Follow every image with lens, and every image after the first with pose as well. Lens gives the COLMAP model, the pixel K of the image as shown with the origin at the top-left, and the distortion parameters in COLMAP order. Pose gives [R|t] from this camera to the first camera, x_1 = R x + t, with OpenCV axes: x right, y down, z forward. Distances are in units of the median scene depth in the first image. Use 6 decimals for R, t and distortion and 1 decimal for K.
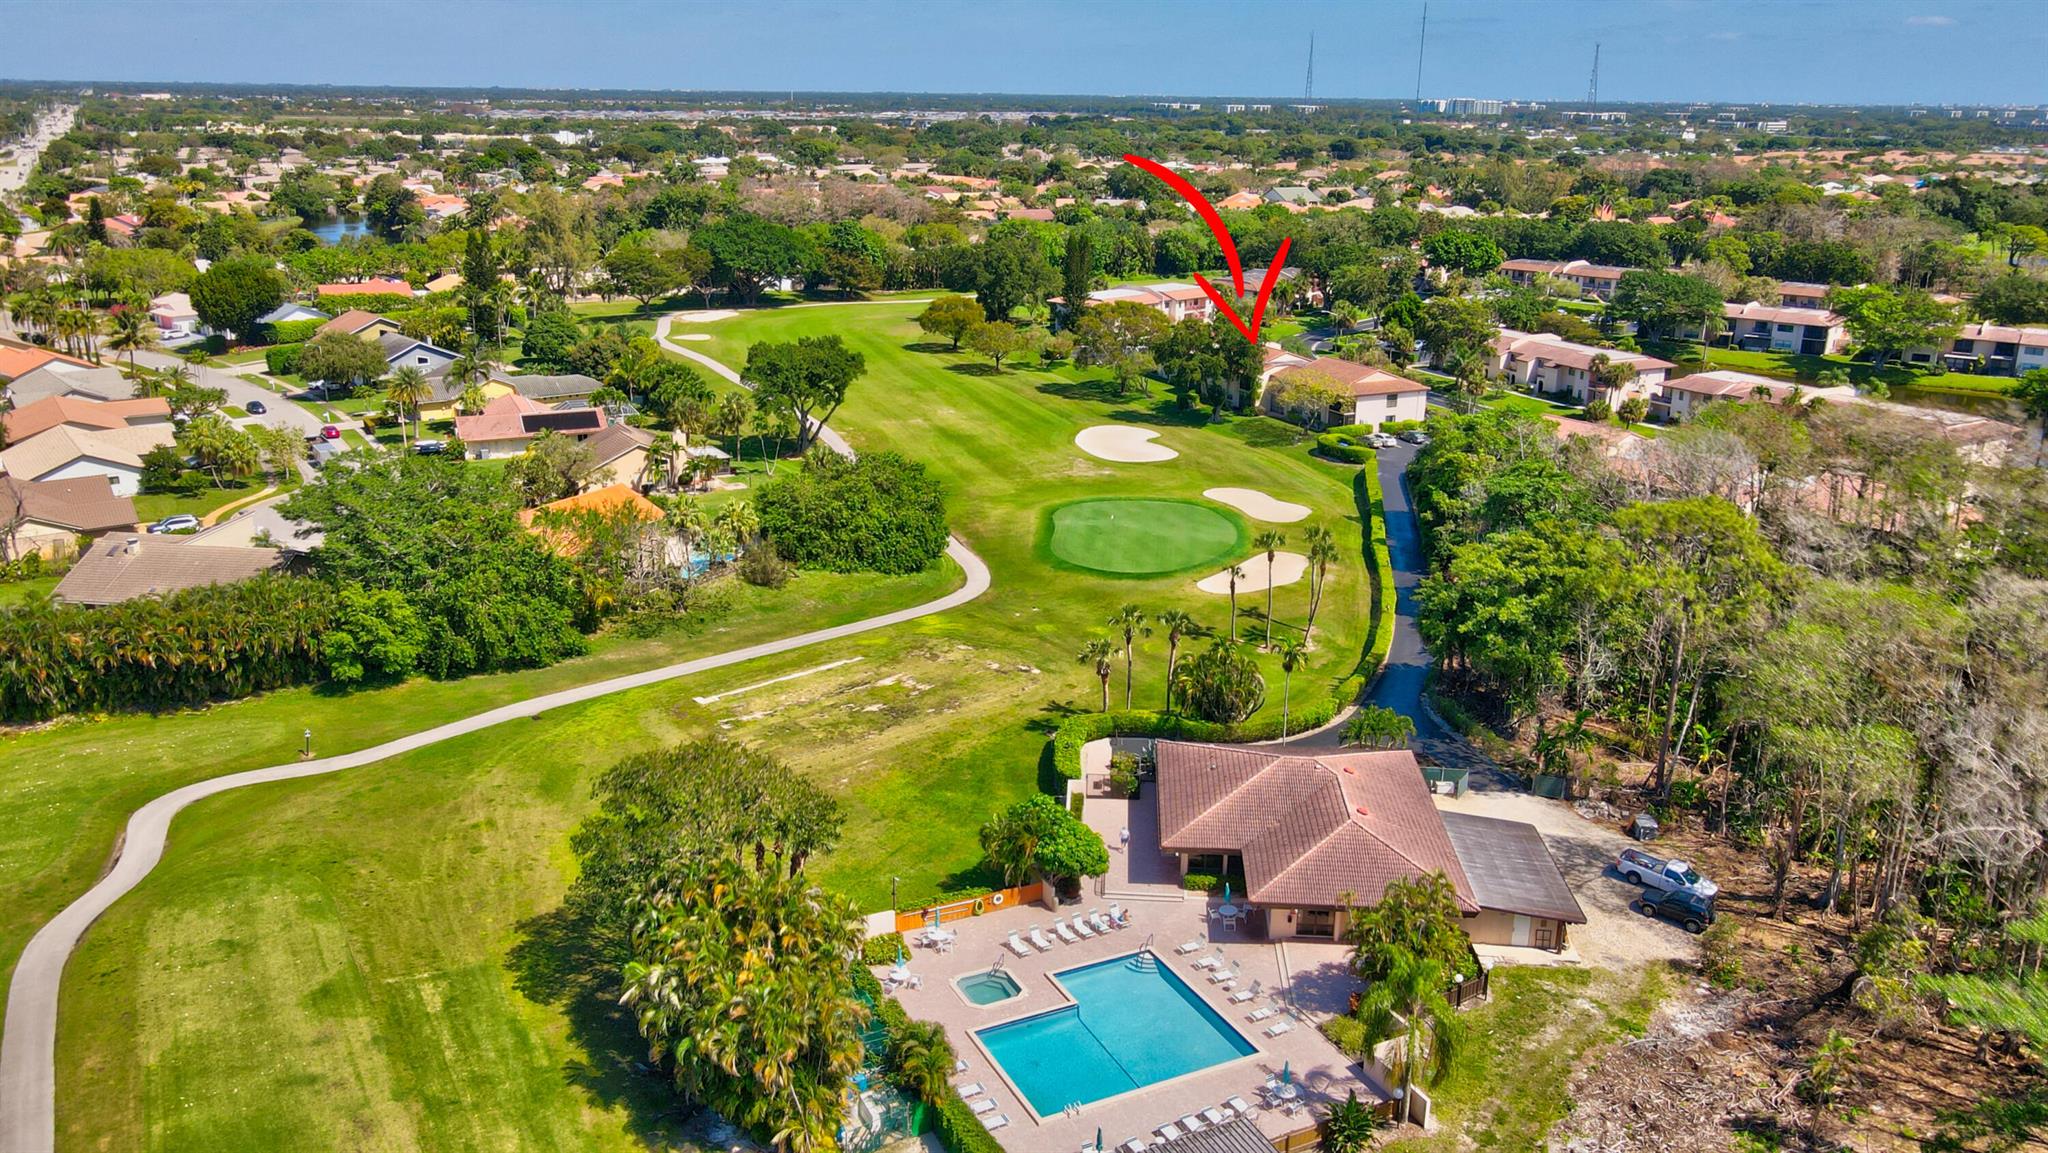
lens RADIAL K [[1539.9, 0, 1015.5], [0, 1539.9, 567.4], [0, 0, 1]] dist [-0.023830, 0.062561]
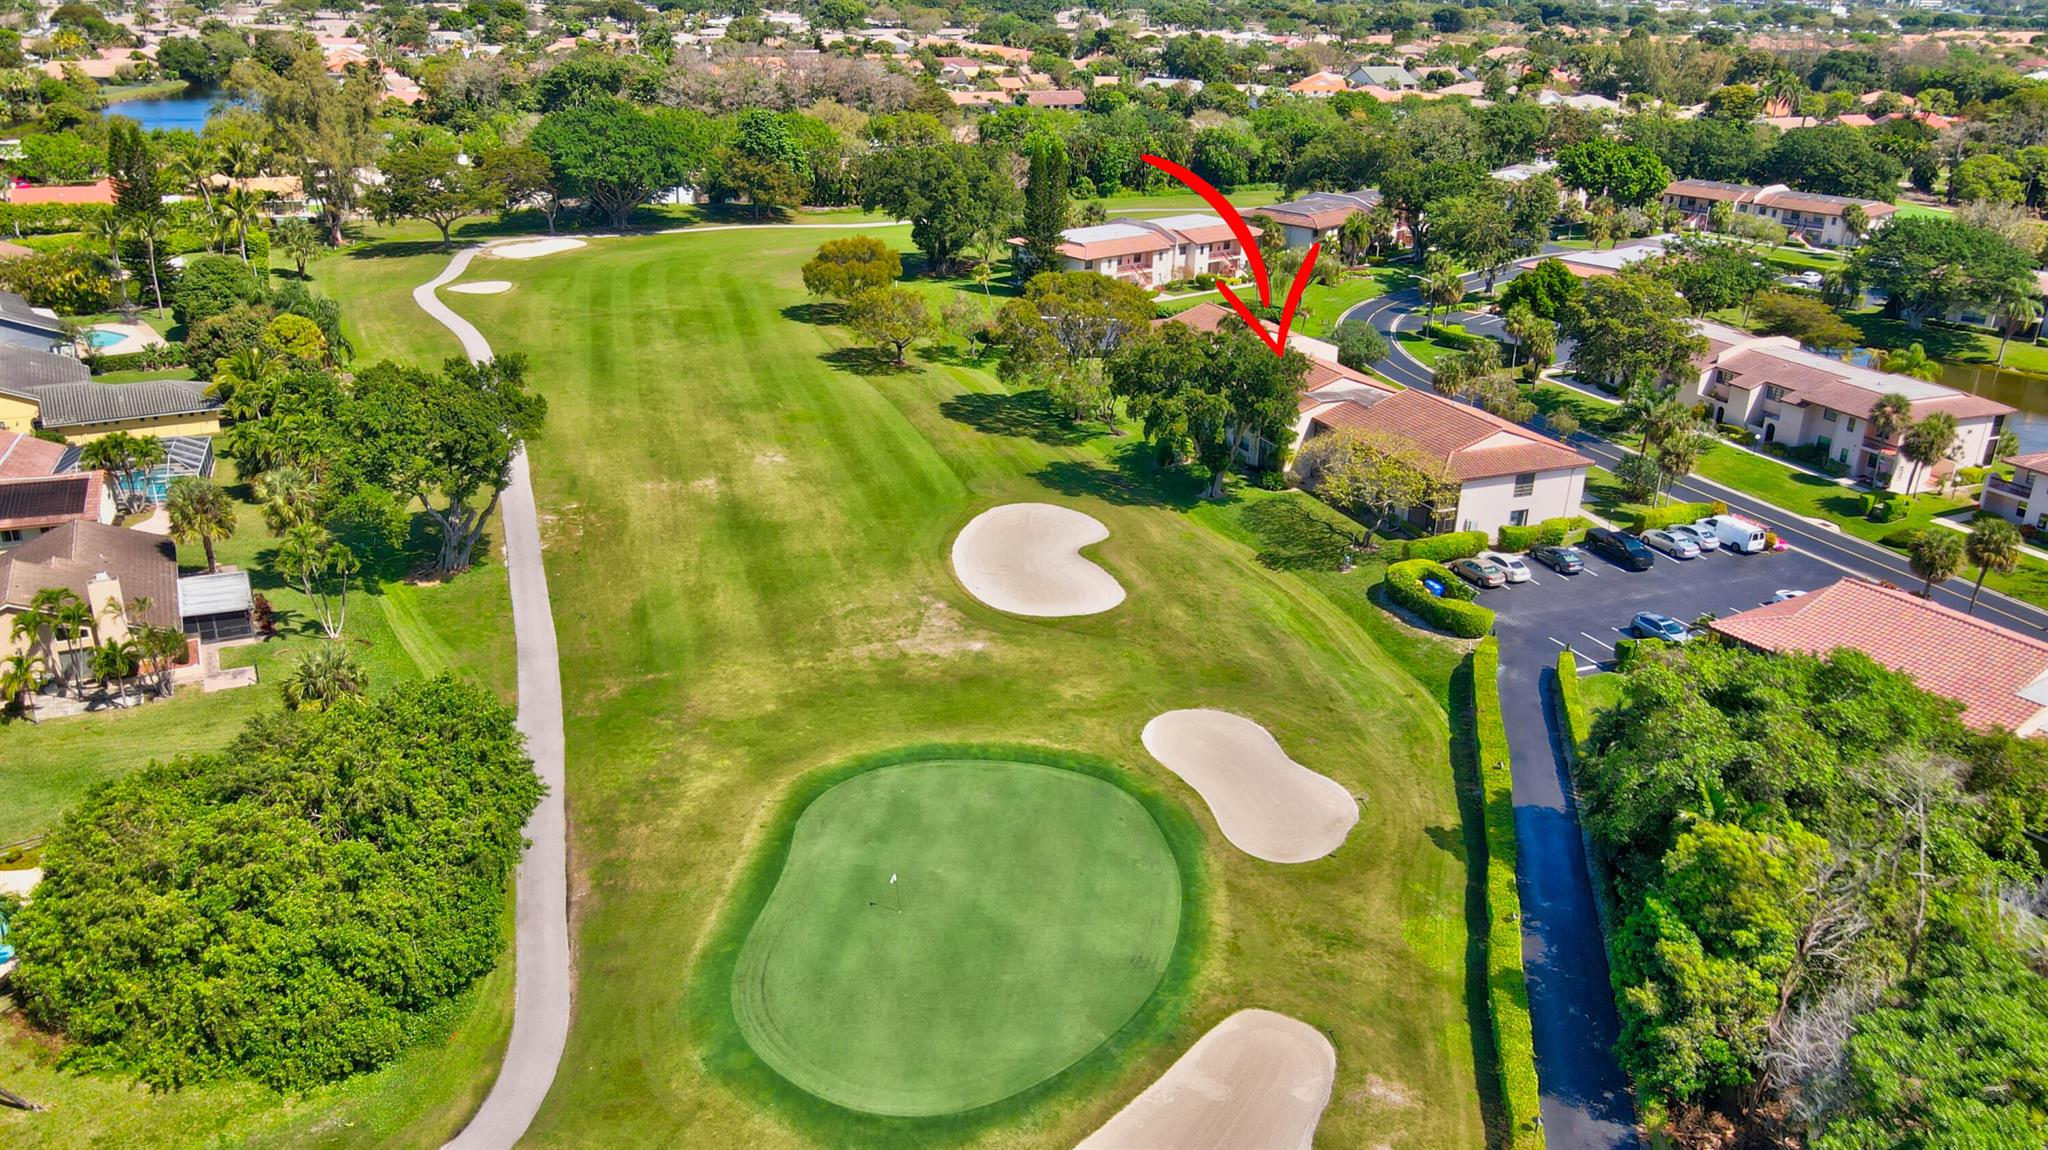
lens RADIAL K [[1513.6, 0, 1024.0], [0, 1513.6, 575.0], [0, 0, 1]] dist [0.003726, 0.006918]
pose [[0.998503, 0.033034, -0.043599, 0.053219], [-0.029019, 0.995544, 0.089720, -0.072840], [0.046368, -0.088320, 0.995012, 0.266305]]
